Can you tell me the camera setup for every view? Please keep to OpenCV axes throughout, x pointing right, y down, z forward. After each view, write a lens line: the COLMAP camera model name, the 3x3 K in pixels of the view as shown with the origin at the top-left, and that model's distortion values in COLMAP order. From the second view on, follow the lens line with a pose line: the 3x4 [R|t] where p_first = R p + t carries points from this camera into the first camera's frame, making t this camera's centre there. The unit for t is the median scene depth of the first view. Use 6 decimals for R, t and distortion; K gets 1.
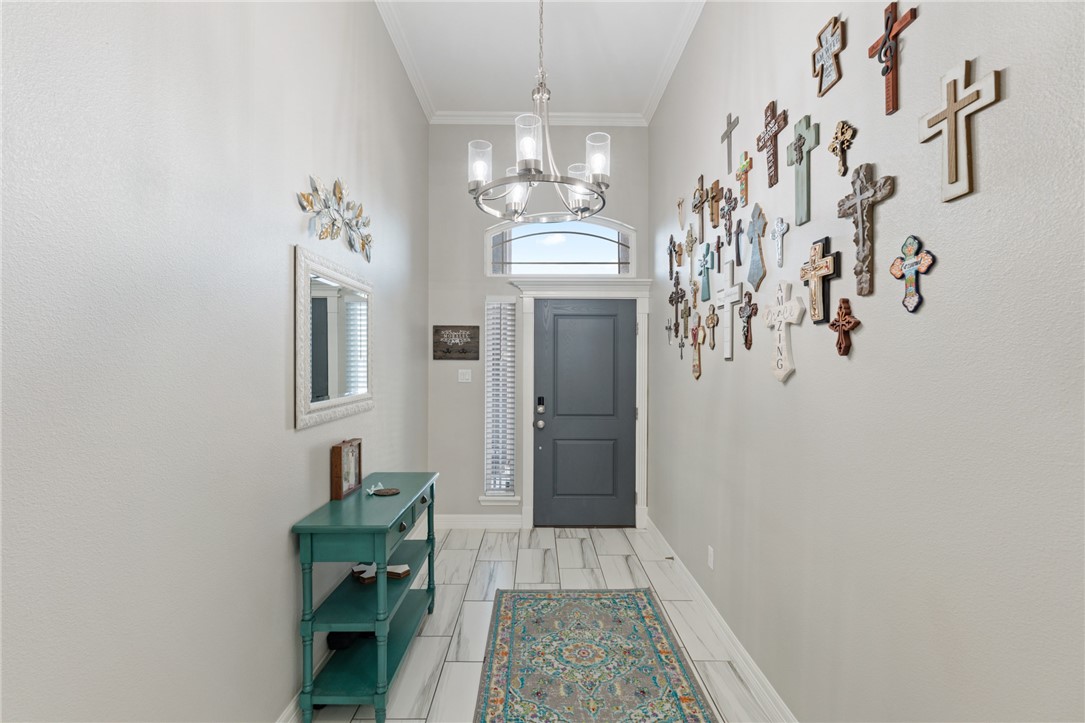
lens RADIAL K [[481.9, 0, 541.5], [0, 481.9, 365.0], [0, 0, 1]] dist [-0.000968, -0.000063]
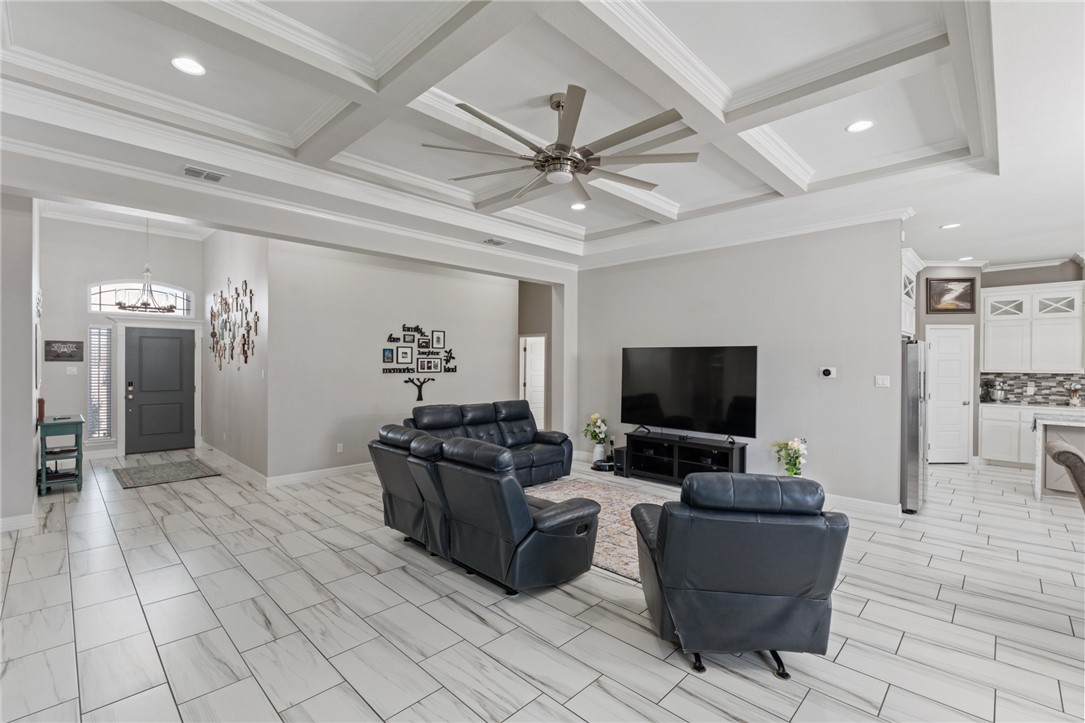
lens RADIAL K [[481.9, 0, 541.5], [0, 481.9, 365.0], [0, 0, 1]] dist [-0.000968, -0.000063]
pose [[0.709091, -0.006538, 0.705087, -0.181760], [-0.002760, 0.999924, 0.012048, -0.022765], [-0.705112, -0.010490, 0.709019, -1.369684]]
